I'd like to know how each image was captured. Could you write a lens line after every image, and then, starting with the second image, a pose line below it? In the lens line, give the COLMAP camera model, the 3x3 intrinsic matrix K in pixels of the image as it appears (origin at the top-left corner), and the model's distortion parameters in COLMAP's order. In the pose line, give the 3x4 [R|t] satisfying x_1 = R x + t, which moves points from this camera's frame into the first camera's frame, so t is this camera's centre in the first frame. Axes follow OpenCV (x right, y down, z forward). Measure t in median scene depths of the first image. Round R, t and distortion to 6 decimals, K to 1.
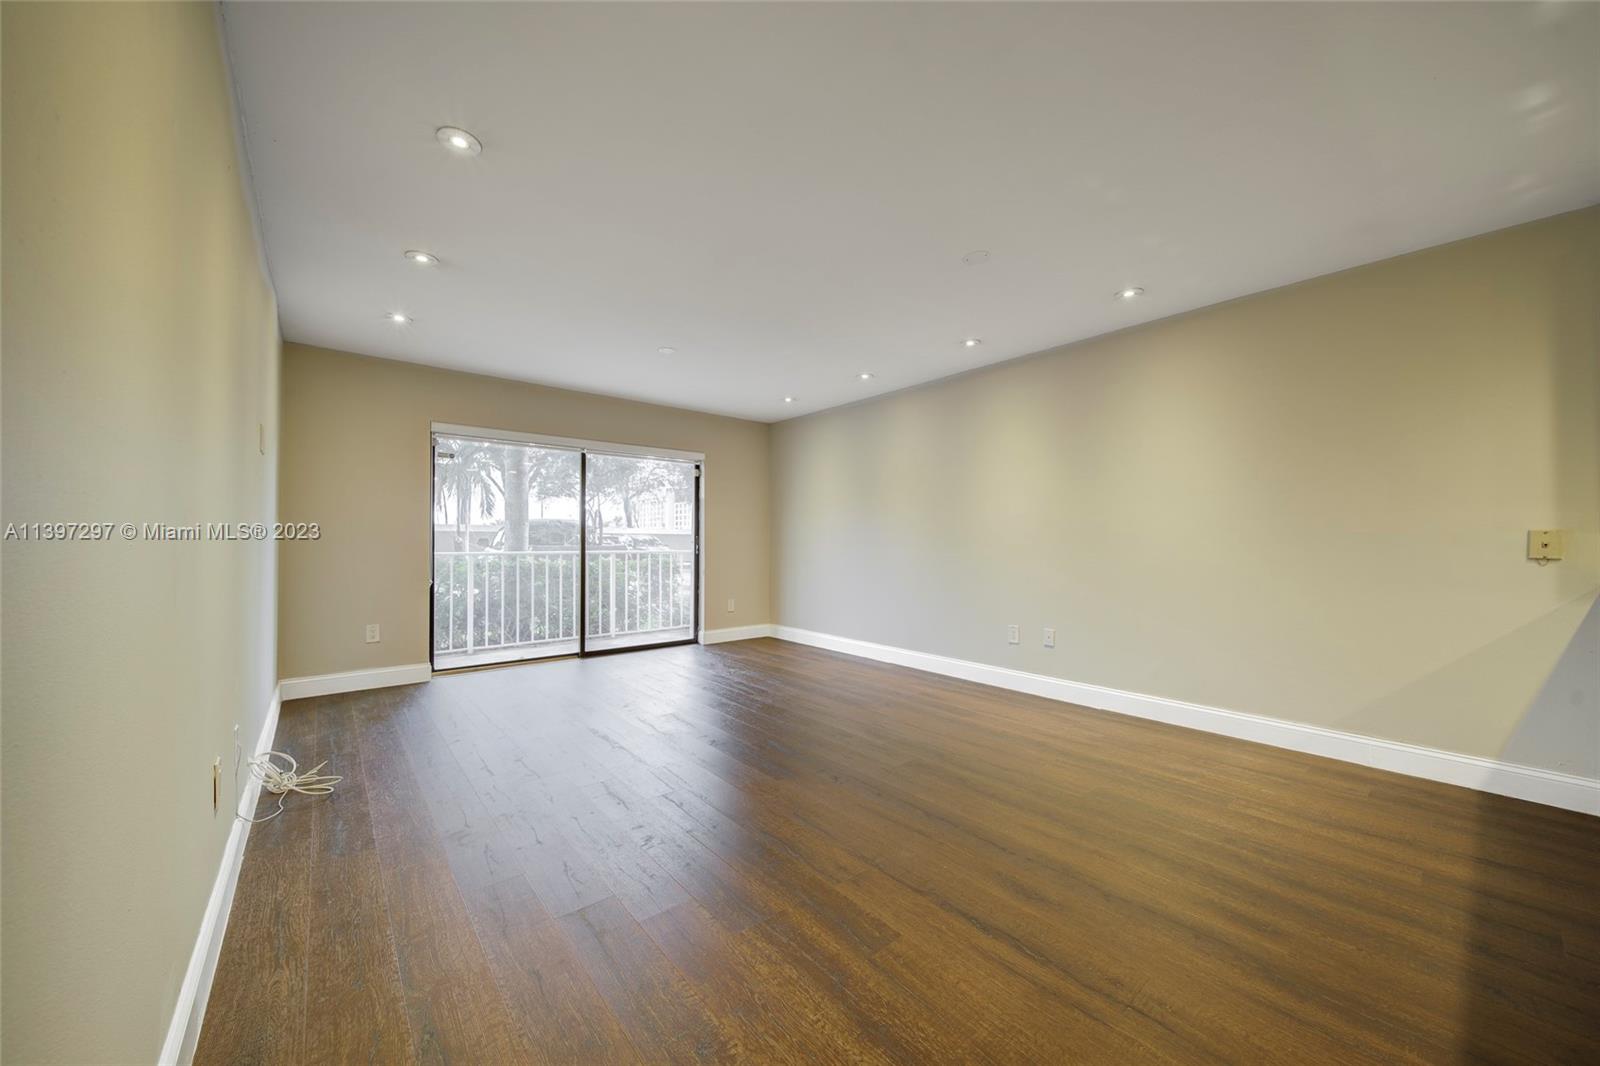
lens RADIAL K [[572.4, 0, 784.4], [0, 572.4, 531.1], [0, 0, 1]] dist [-0.002955, -0.000521]
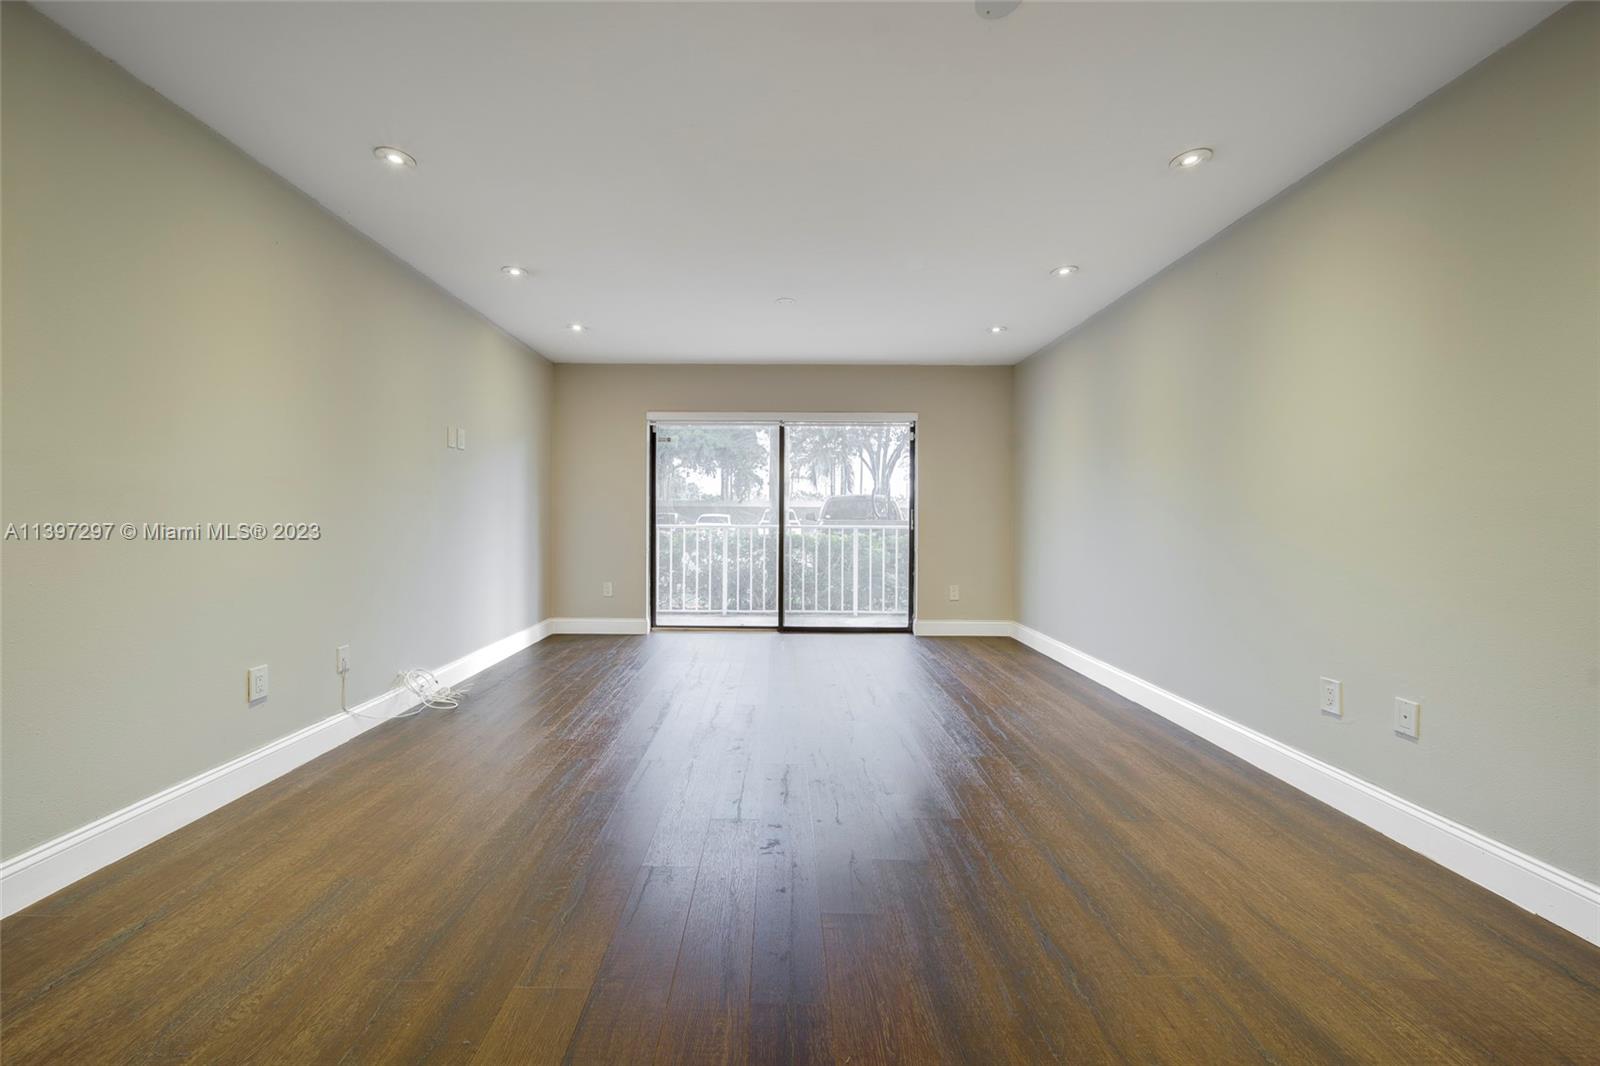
lens RADIAL K [[572.4, 0, 800.0], [0, 572.4, 521.8], [0, 0, 1]] dist [-0.002955, -0.000521]
pose [[0.765856, 0.008248, -0.642959, 0.306594], [0.008564, 0.999698, 0.023024, 0.006272], [0.642955, -0.023139, 0.765555, 0.255705]]
